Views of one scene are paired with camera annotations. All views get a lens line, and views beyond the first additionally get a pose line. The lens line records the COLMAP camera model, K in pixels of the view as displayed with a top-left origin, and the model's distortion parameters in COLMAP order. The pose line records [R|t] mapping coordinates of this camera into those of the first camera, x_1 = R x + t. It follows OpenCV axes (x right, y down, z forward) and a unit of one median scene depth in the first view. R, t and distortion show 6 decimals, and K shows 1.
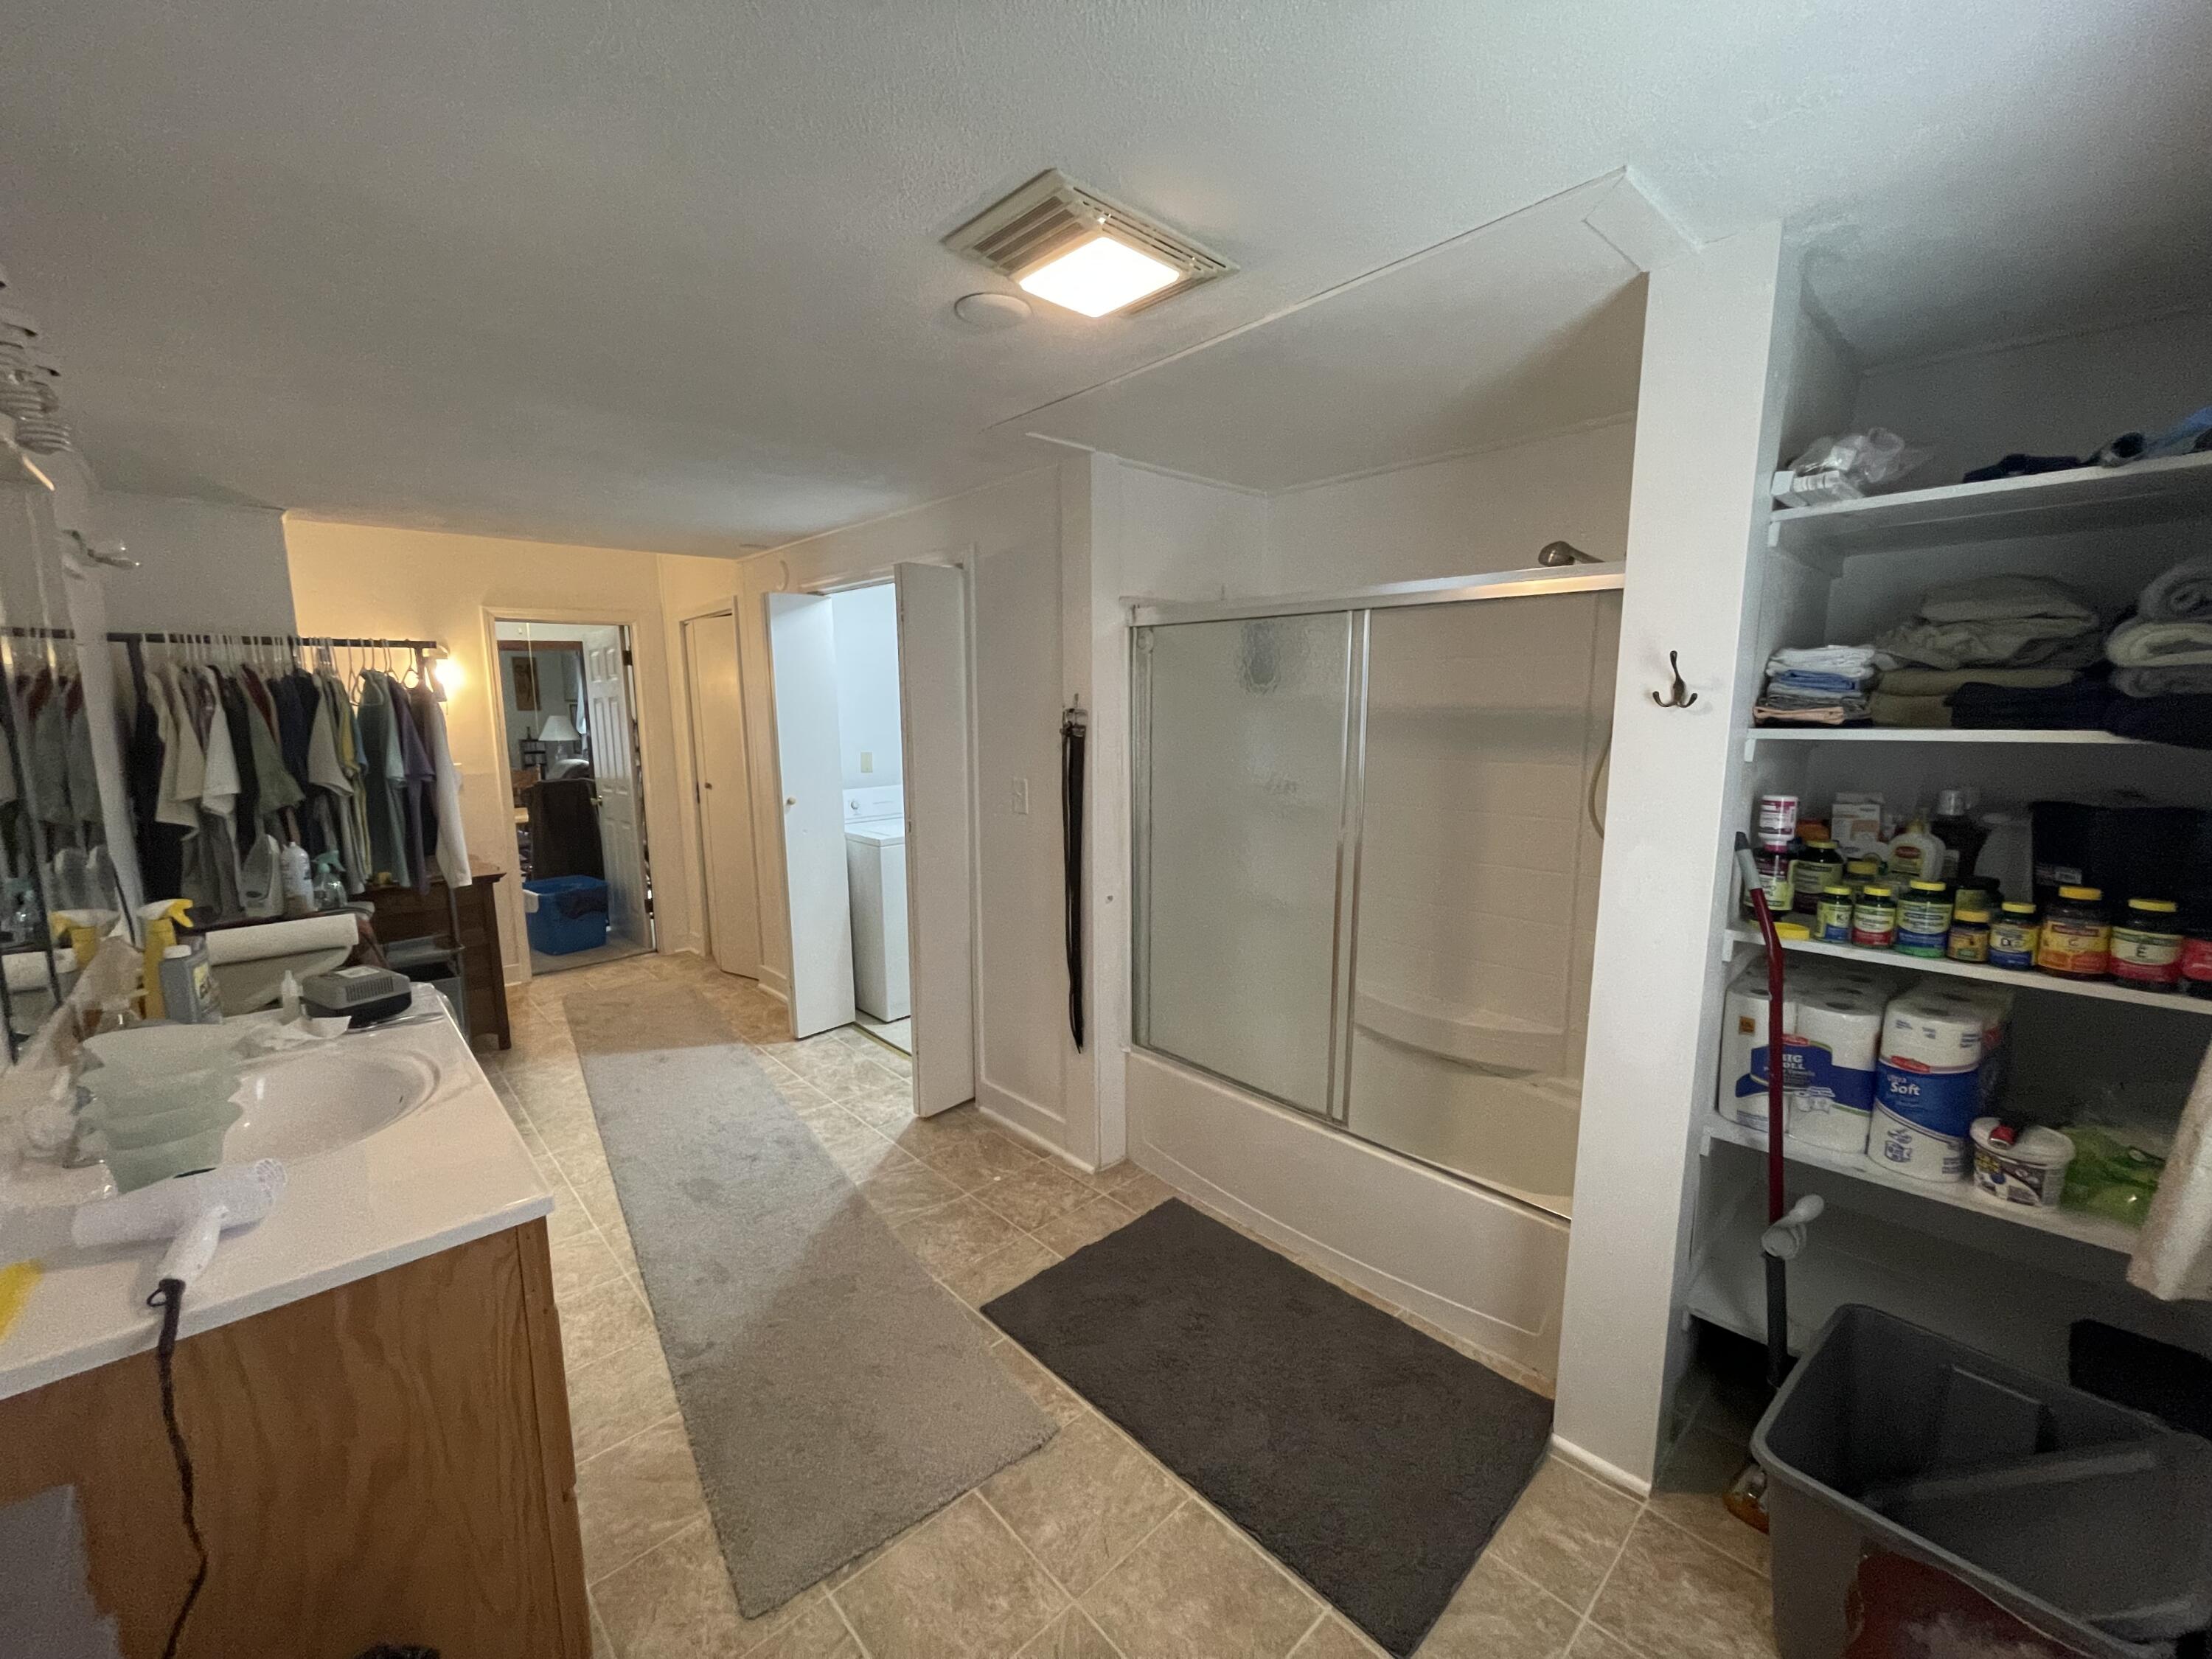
lens RADIAL K [[886.9, 0, 1101.1], [0, 886.9, 845.6], [0, 0, 1]] dist [-0.000407, 0.000265]
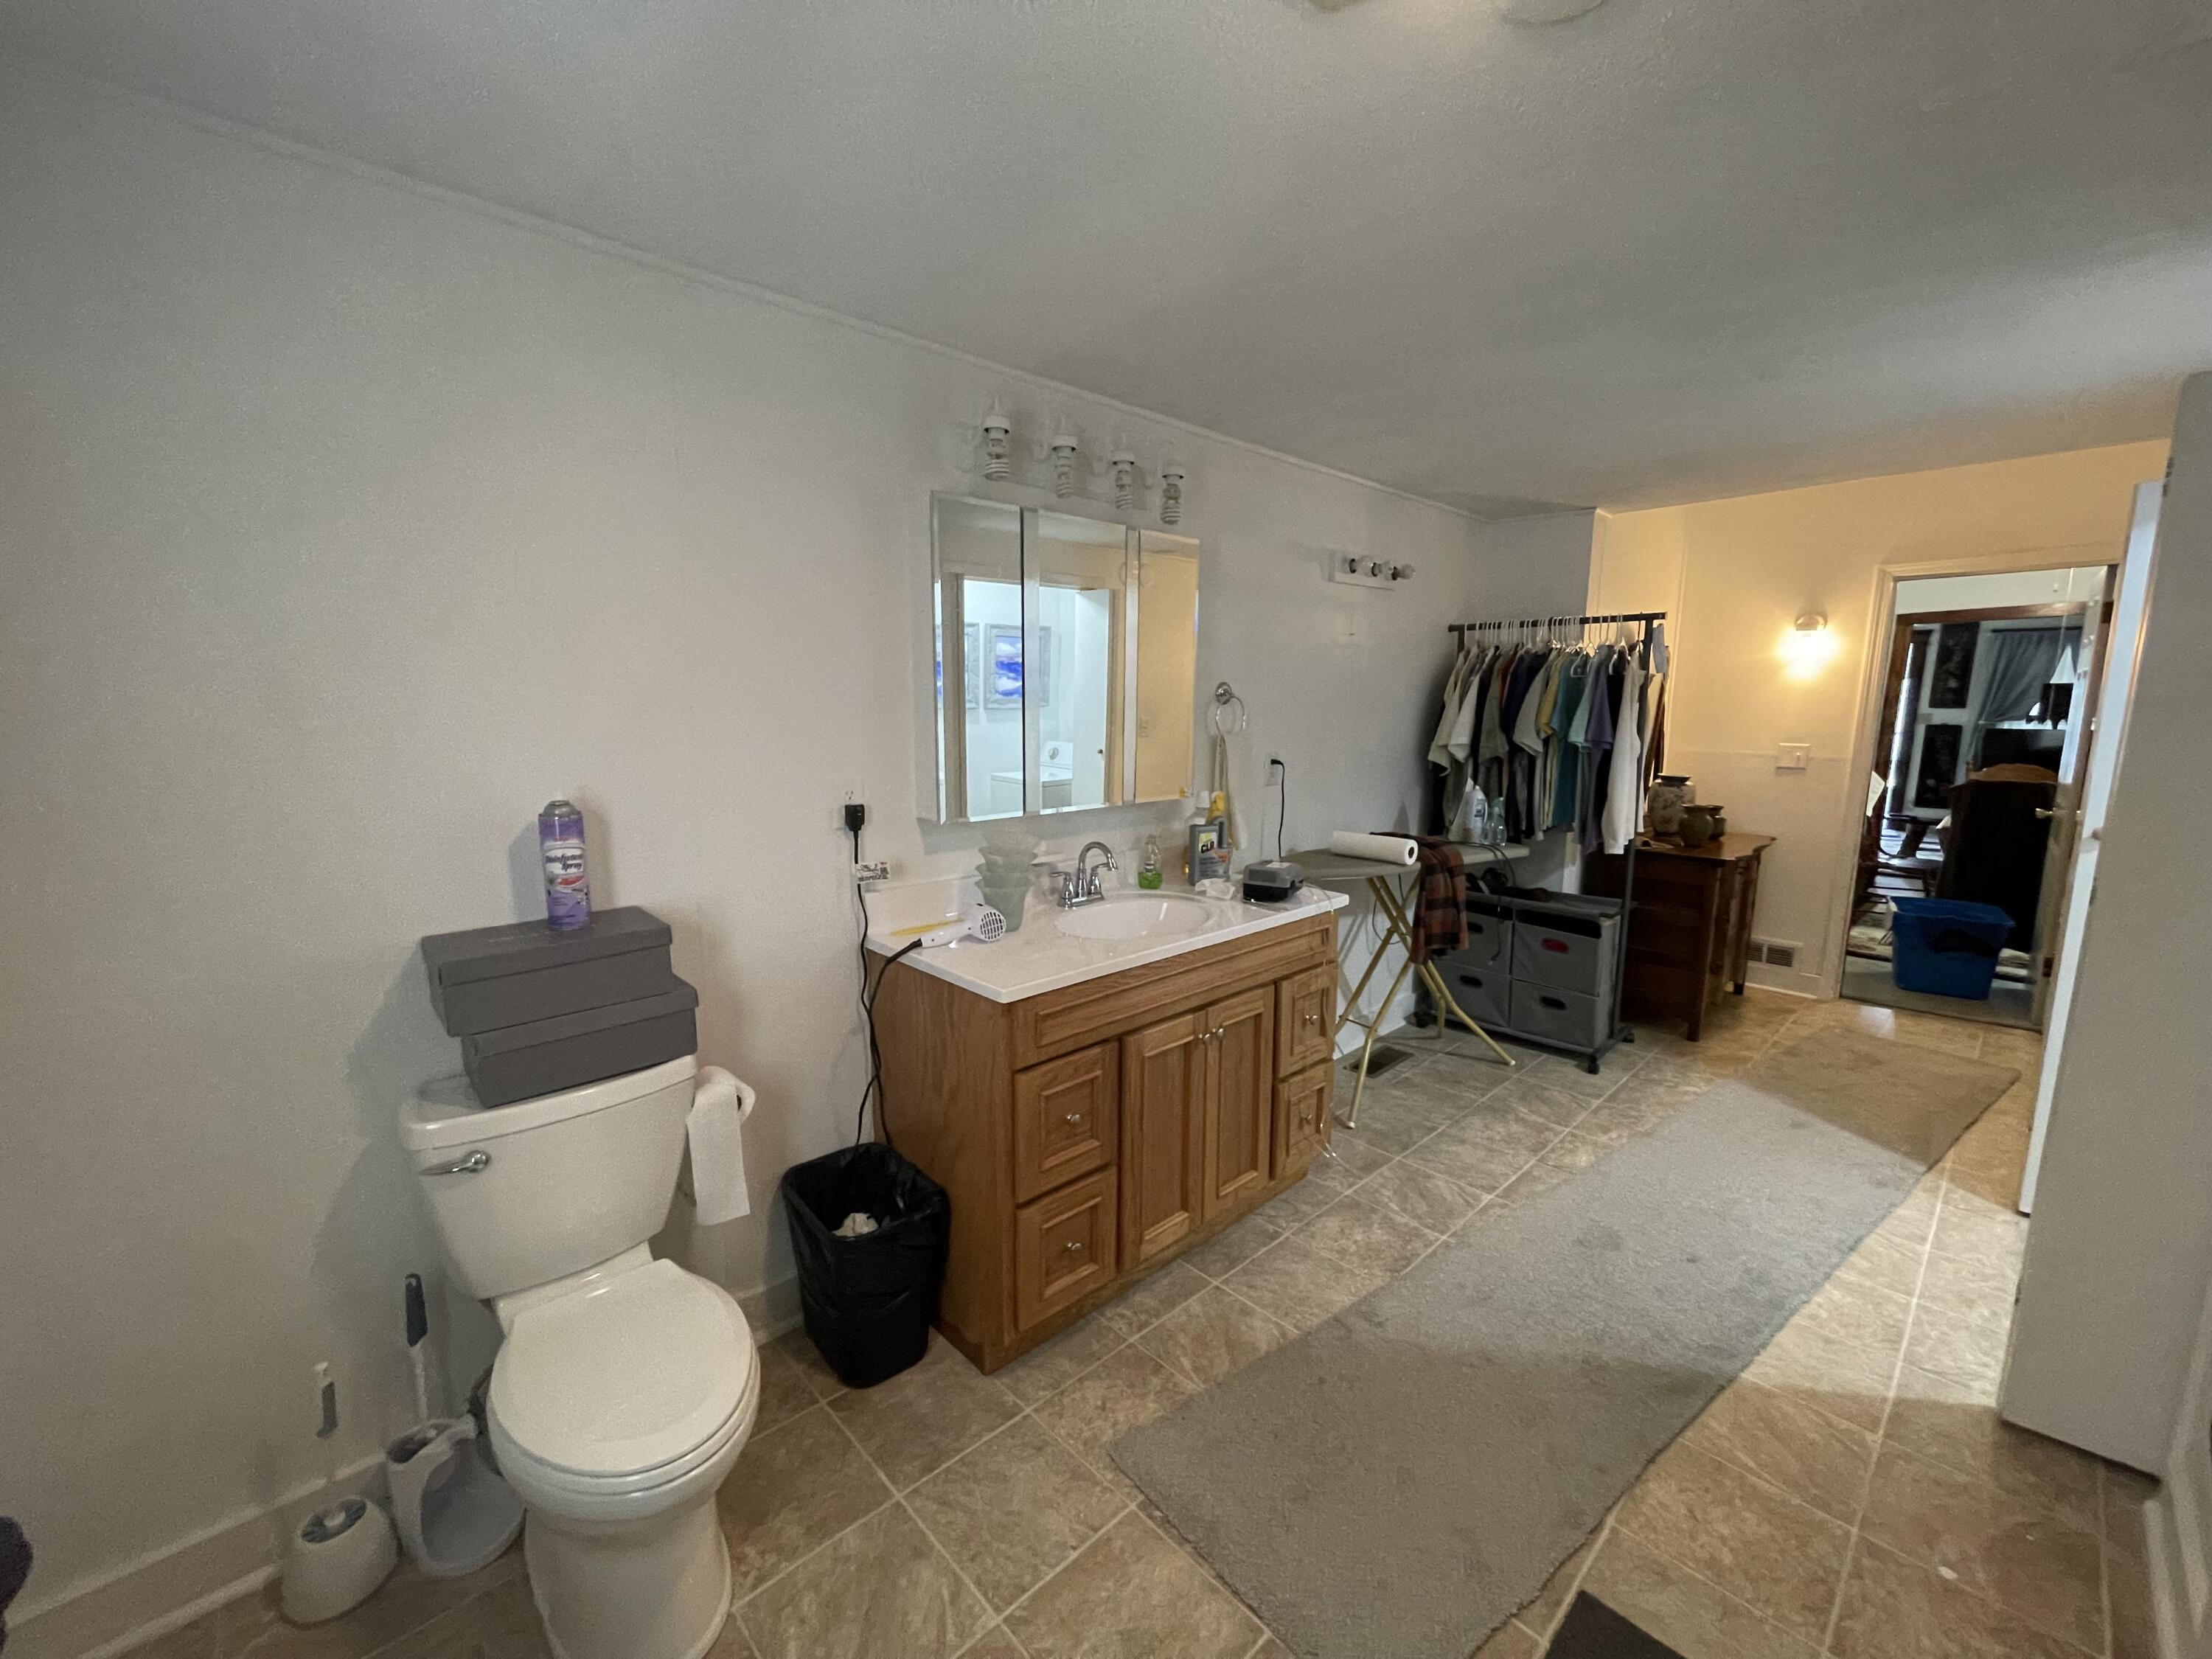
lens RADIAL K [[899.2, 0, 1105.9], [0, 899.2, 833.7], [0, 0, 1]] dist [-0.001086, 0.000215]
pose [[0.009926, 0.160541, -0.986979, 0.328047], [-0.162925, 0.974098, 0.156807, -0.048366], [0.986589, 0.159247, 0.035825, 0.430976]]
